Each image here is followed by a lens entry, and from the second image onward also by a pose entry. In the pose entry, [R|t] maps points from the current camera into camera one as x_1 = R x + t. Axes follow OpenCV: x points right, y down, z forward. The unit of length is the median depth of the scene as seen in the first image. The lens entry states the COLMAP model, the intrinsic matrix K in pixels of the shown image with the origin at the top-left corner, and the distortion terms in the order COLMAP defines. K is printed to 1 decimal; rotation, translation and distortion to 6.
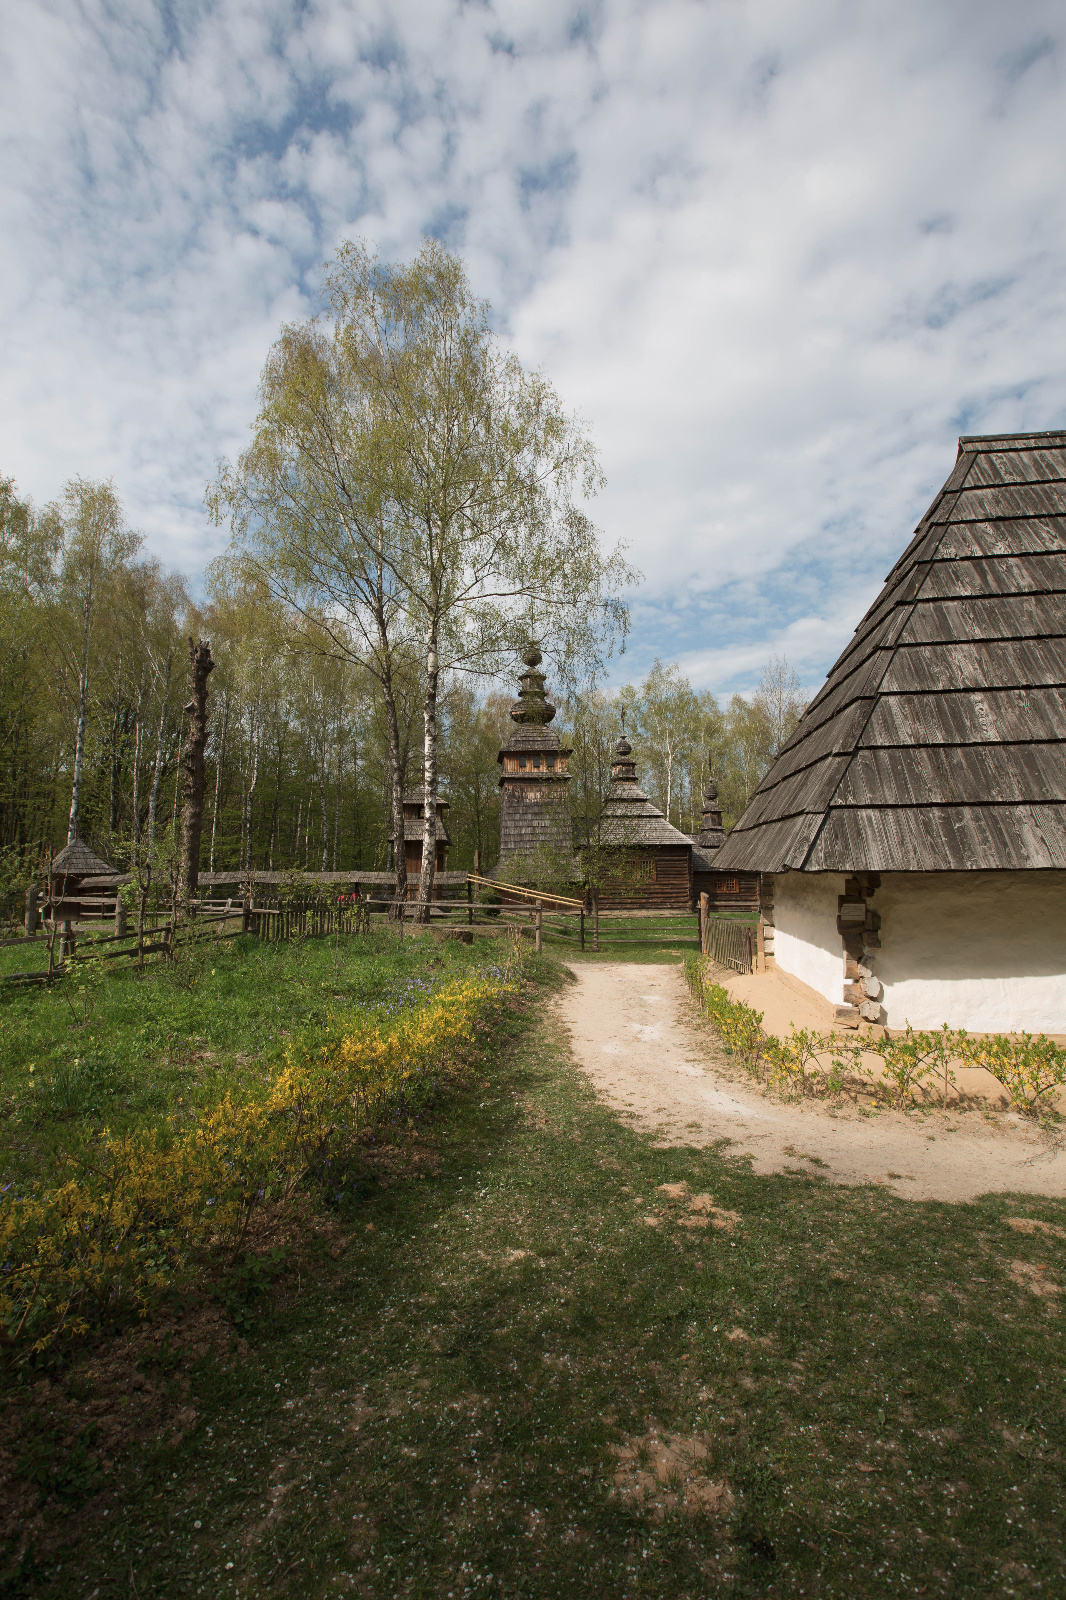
lens RADIAL K [[826.7, 0, 533.0], [0, 826.7, 800.0], [0, 0, 1]] dist [-0.086280, 0.057054]
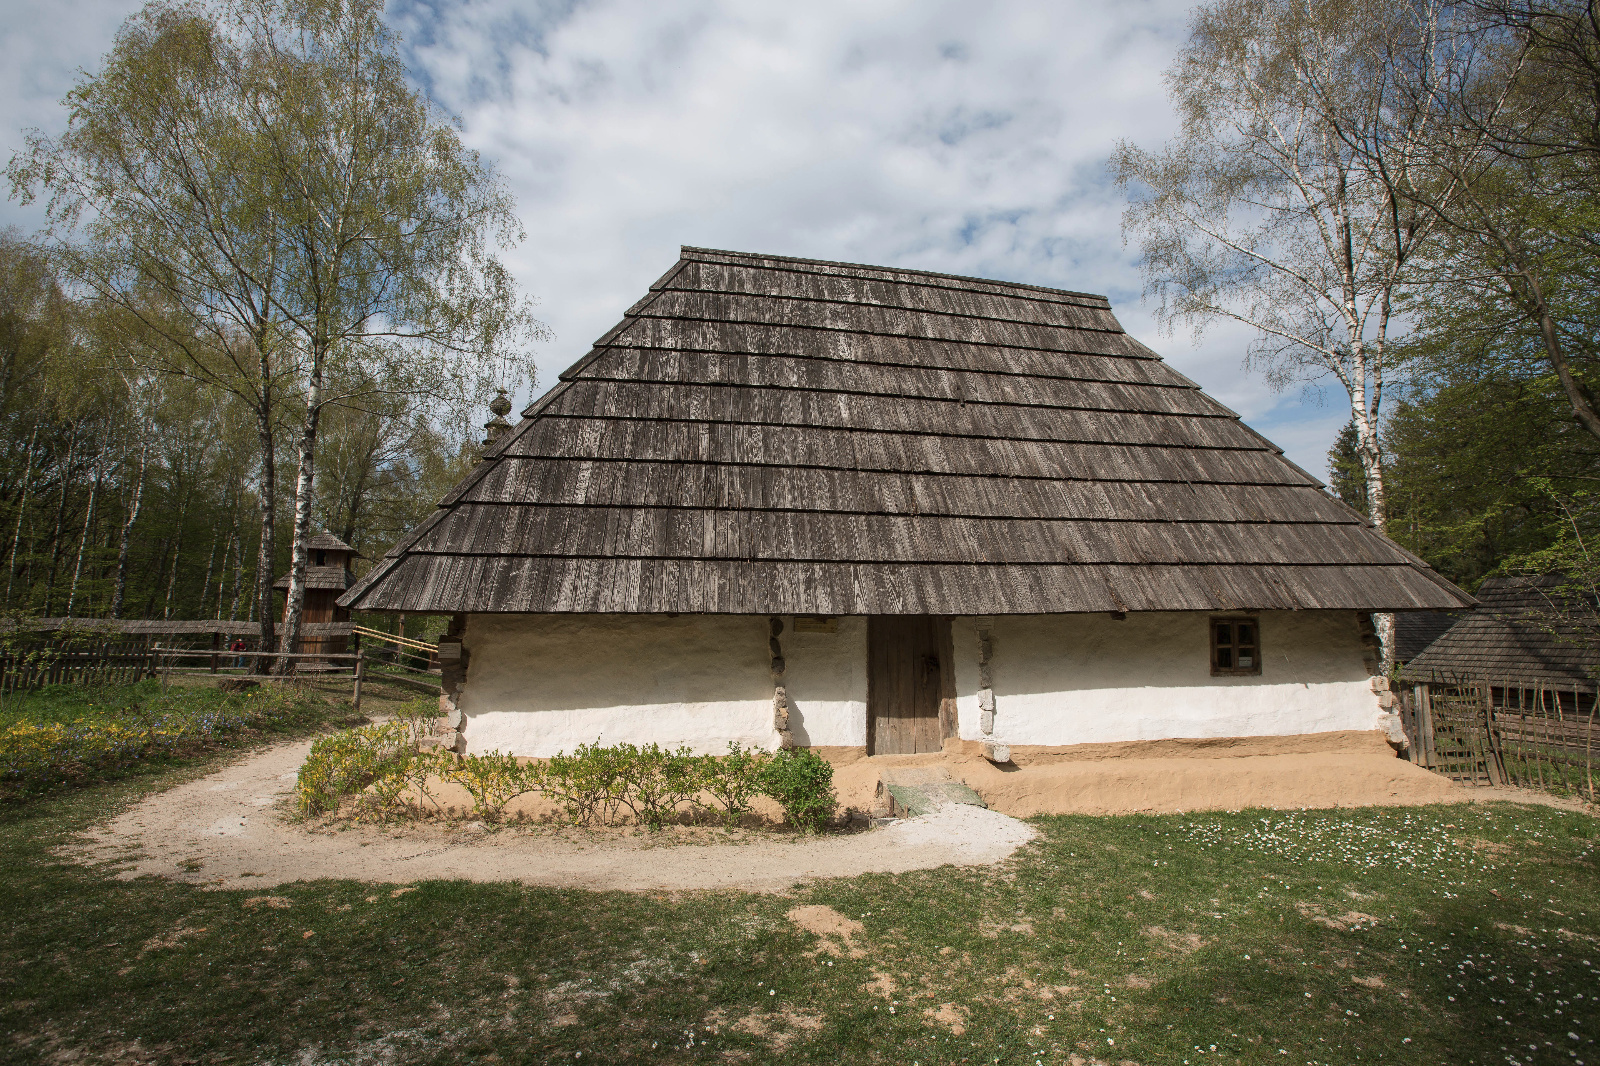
lens RADIAL K [[822.3, 0, 800.0], [0, 822.3, 533.0], [0, 0, 1]] dist [0.001915, 0.000558]
pose [[0.951952, 0.056127, 0.301059, 0.486205], [-0.045632, 0.998084, -0.041785, 0.003668], [-0.302828, 0.026039, 0.952689, -0.200989]]
